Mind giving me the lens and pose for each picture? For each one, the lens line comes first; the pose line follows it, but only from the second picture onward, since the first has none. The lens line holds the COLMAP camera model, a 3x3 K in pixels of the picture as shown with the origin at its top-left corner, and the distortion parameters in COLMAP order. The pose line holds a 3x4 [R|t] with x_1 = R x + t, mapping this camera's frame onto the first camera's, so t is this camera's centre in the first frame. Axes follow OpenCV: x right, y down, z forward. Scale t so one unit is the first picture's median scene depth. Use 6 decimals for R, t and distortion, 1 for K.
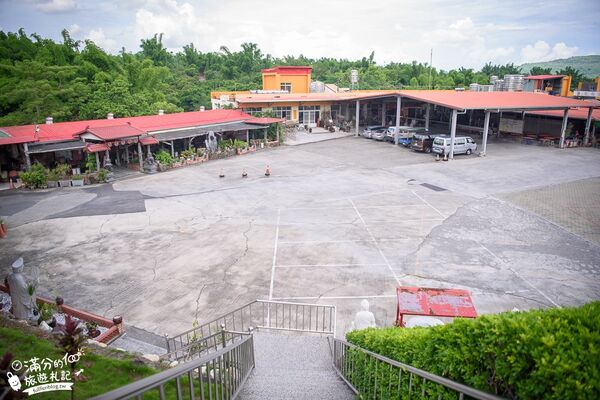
lens RADIAL K [[412.6, 0, 300.0], [0, 412.6, 200.0], [0, 0, 1]] dist [-0.067622, 0.007910]
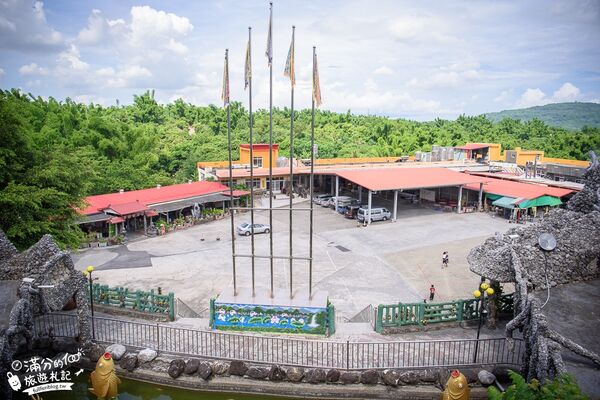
lens RADIAL K [[412.6, 0, 300.0], [0, 412.6, 200.0], [0, 0, 1]] dist [-0.067622, 0.007910]
pose [[0.999575, 0.001012, 0.029143, 0.087670], [0.002011, 0.994627, -0.103507, -0.036582], [-0.029091, 0.103522, 0.994202, -0.363376]]
